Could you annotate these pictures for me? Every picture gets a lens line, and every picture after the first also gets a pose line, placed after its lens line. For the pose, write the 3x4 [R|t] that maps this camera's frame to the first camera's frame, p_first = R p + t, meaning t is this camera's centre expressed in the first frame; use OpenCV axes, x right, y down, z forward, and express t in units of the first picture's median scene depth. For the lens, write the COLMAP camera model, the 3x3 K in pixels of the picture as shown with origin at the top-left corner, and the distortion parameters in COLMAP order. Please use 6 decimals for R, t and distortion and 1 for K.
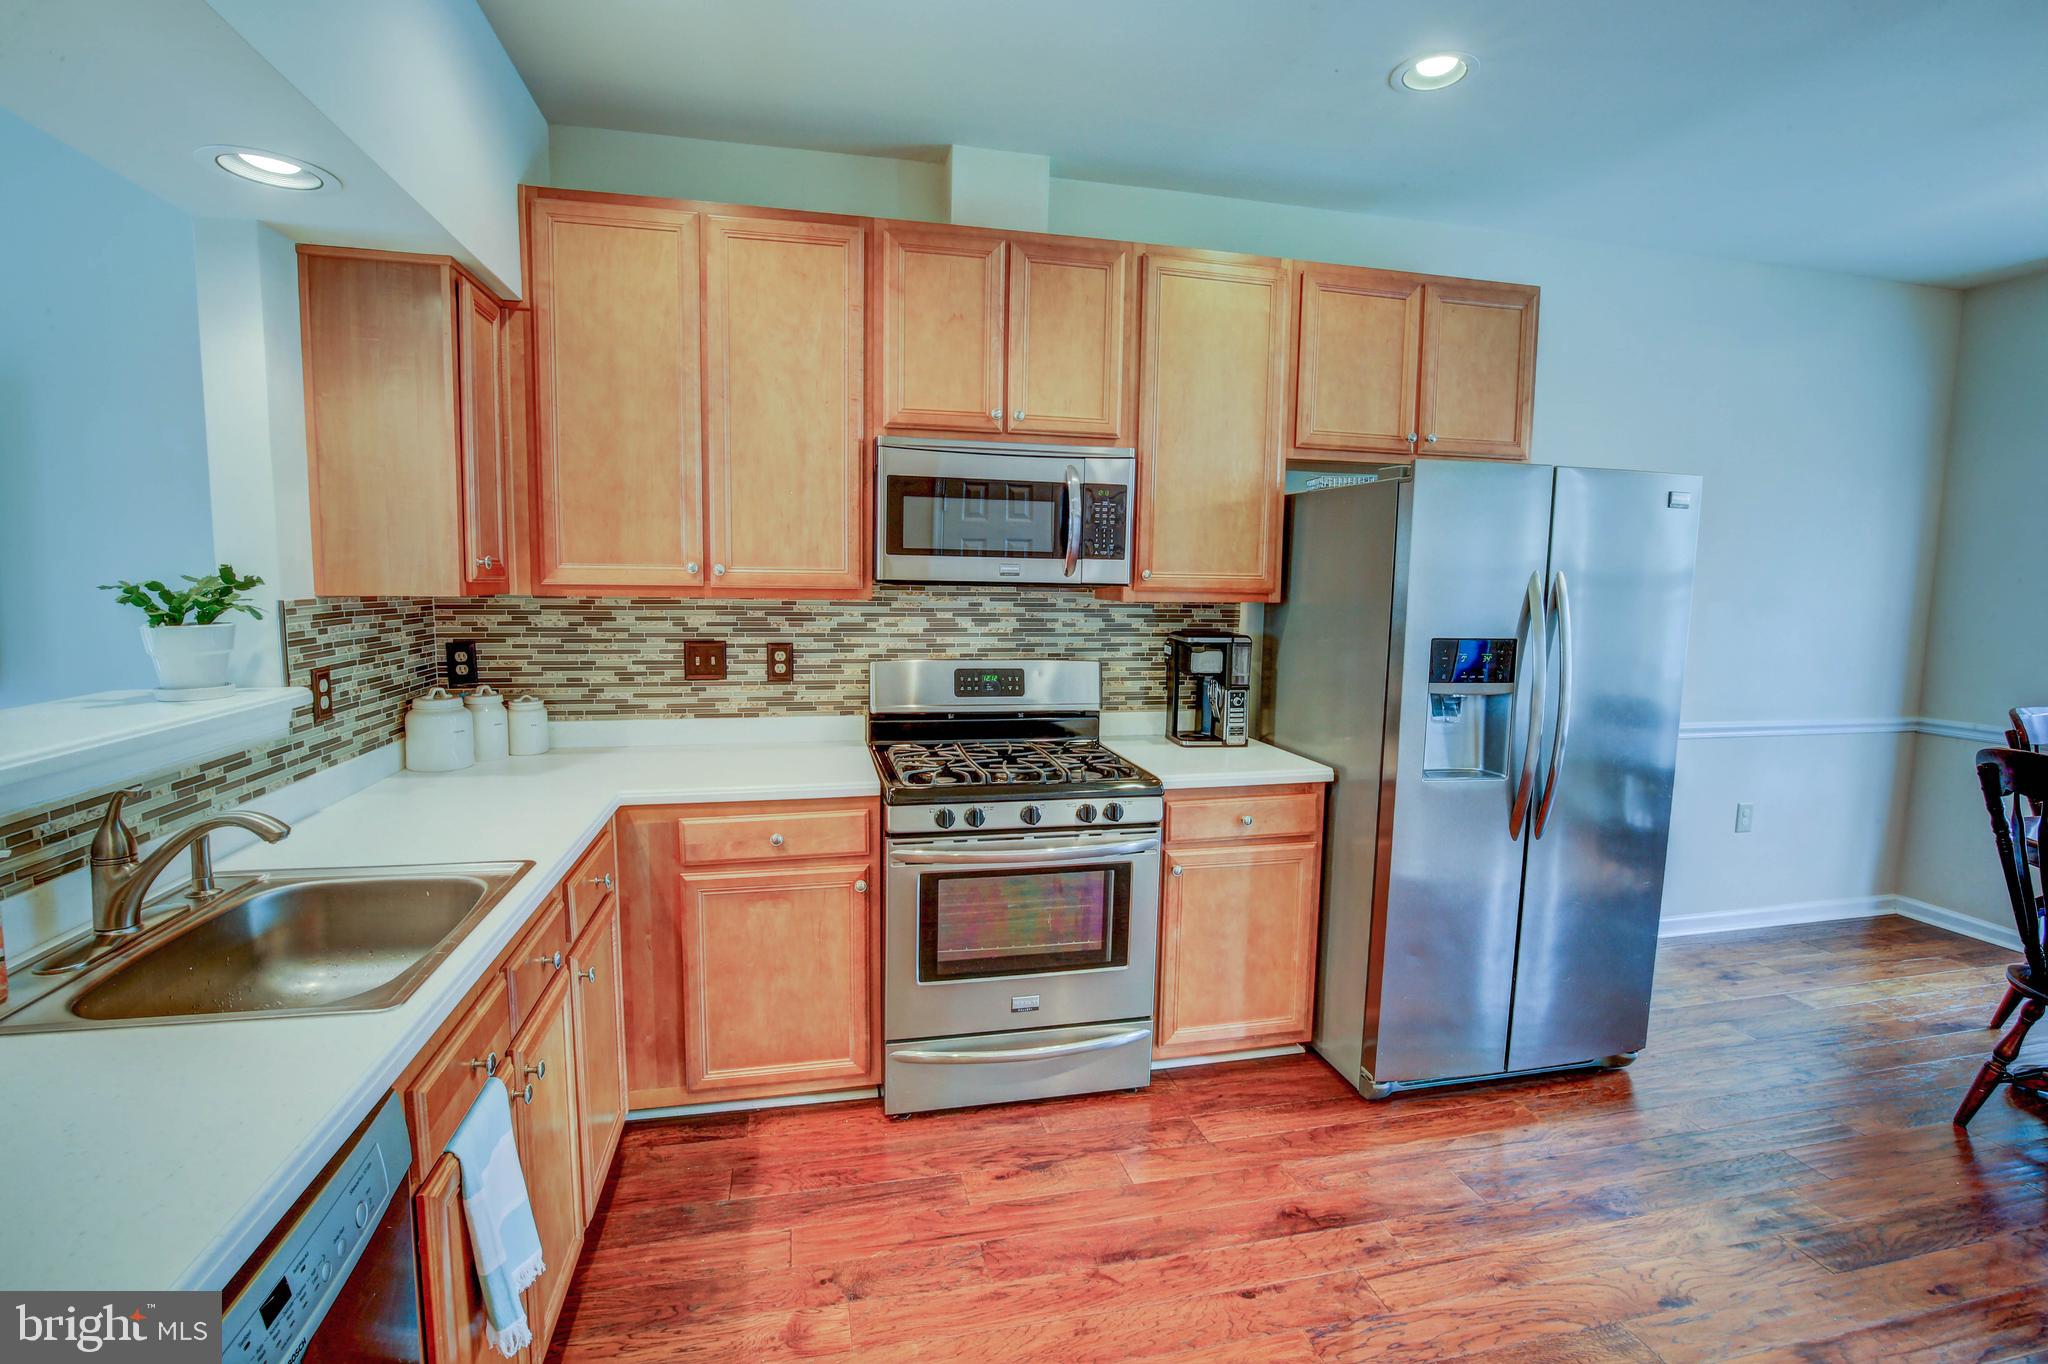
lens RADIAL K [[941.8, 0, 1016.2], [0, 941.8, 676.1], [0, 0, 1]] dist [-0.035469, 0.006339]
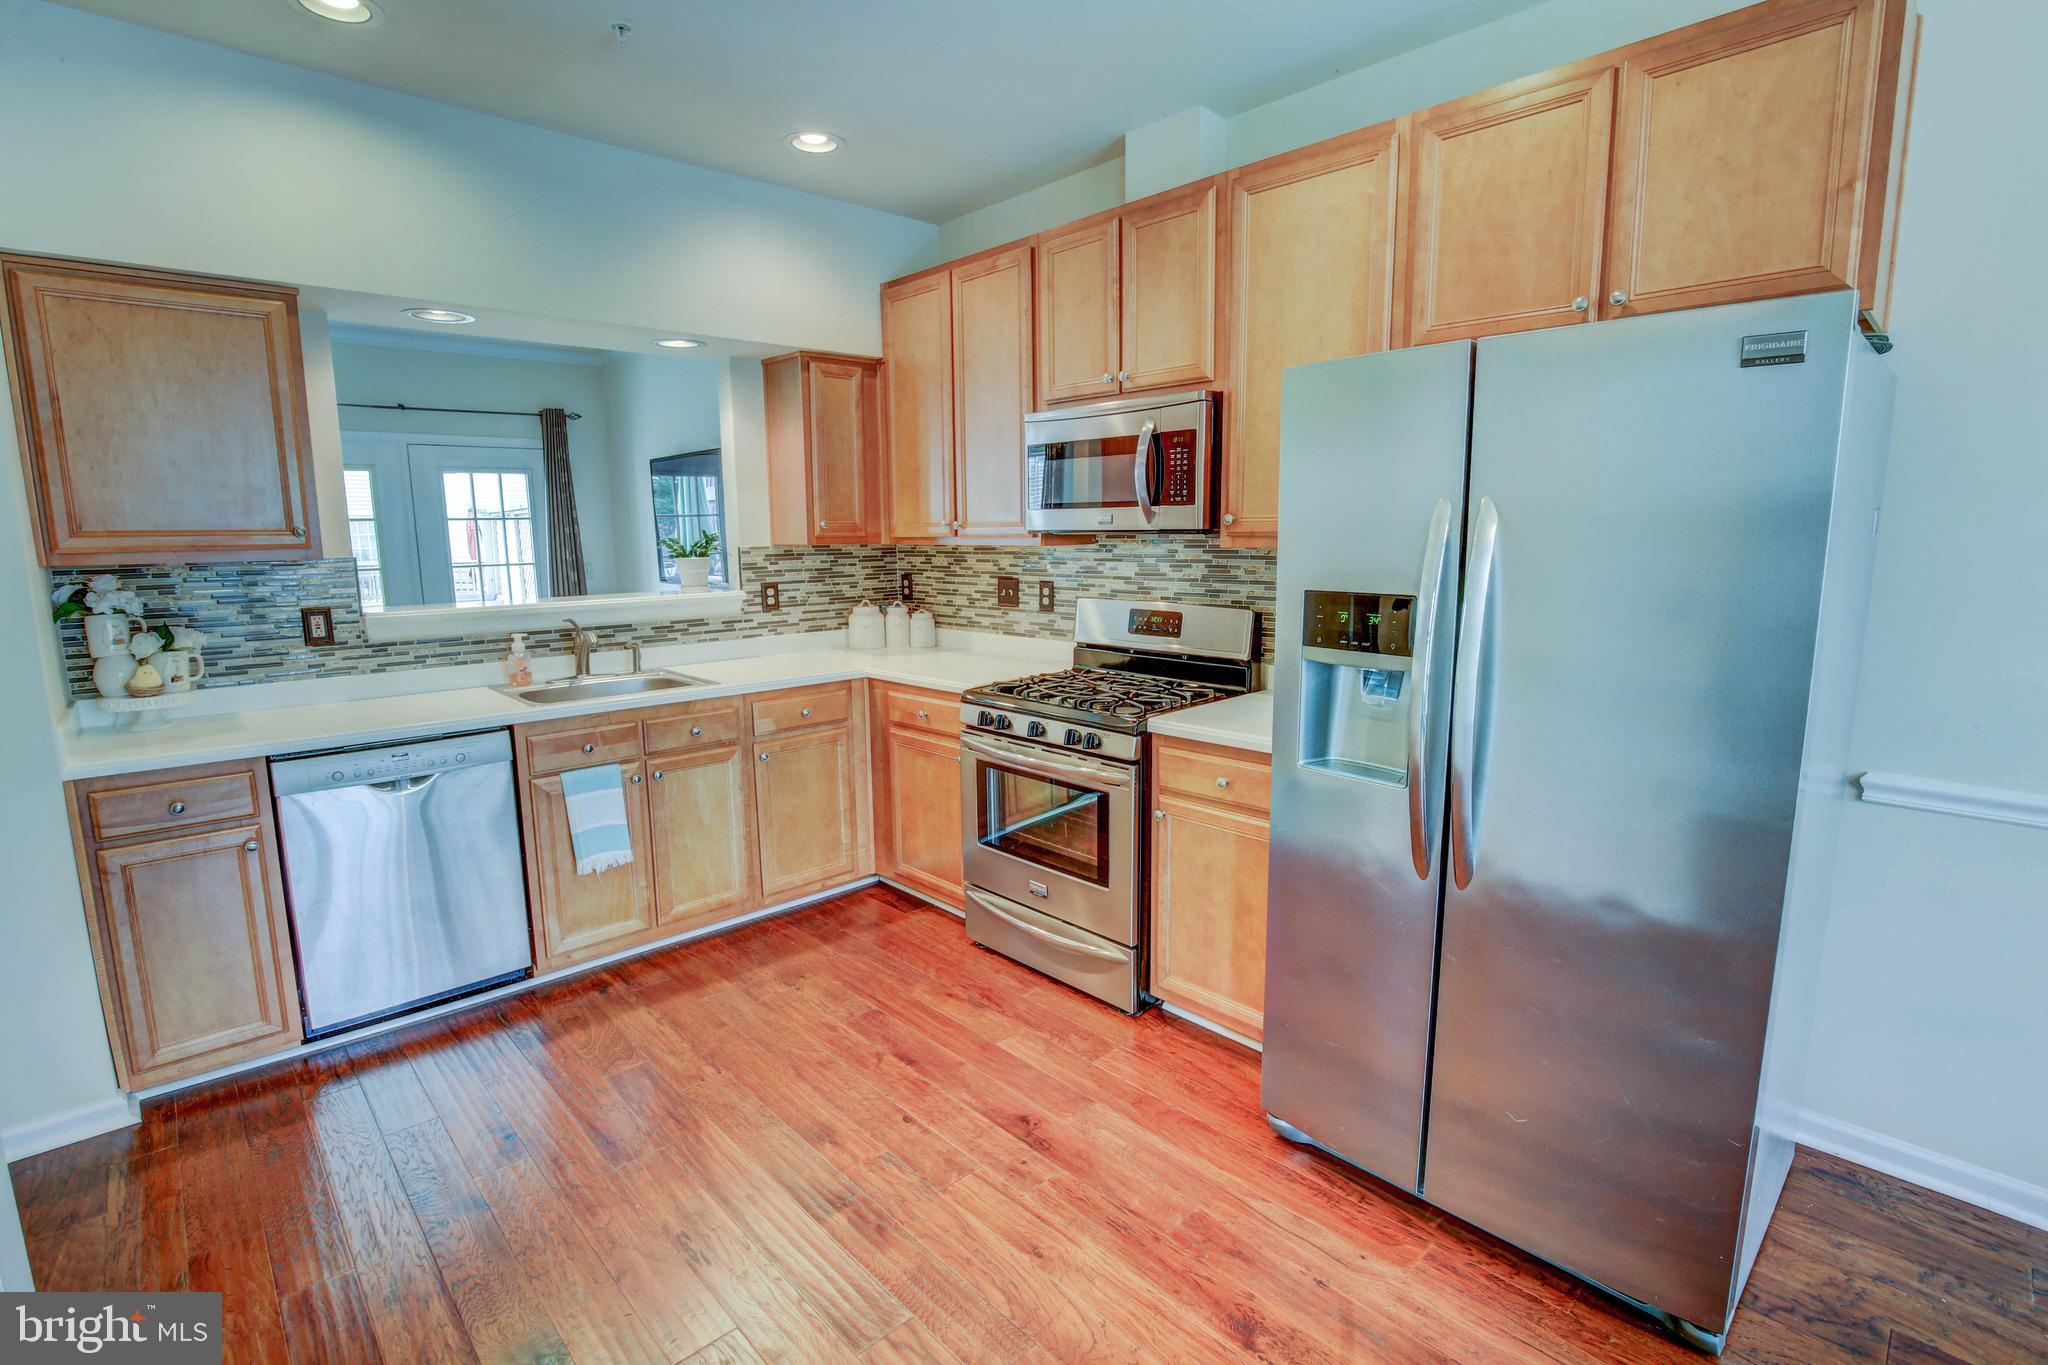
lens RADIAL K [[941.8, 0, 1012.9], [0, 941.8, 678.2], [0, 0, 1]] dist [-0.035469, 0.006339]
pose [[0.508351, 0.114307, -0.853530, 0.895004], [-0.071463, 0.993332, 0.090467, -0.018108], [0.858180, 0.015007, 0.513130, 0.331964]]
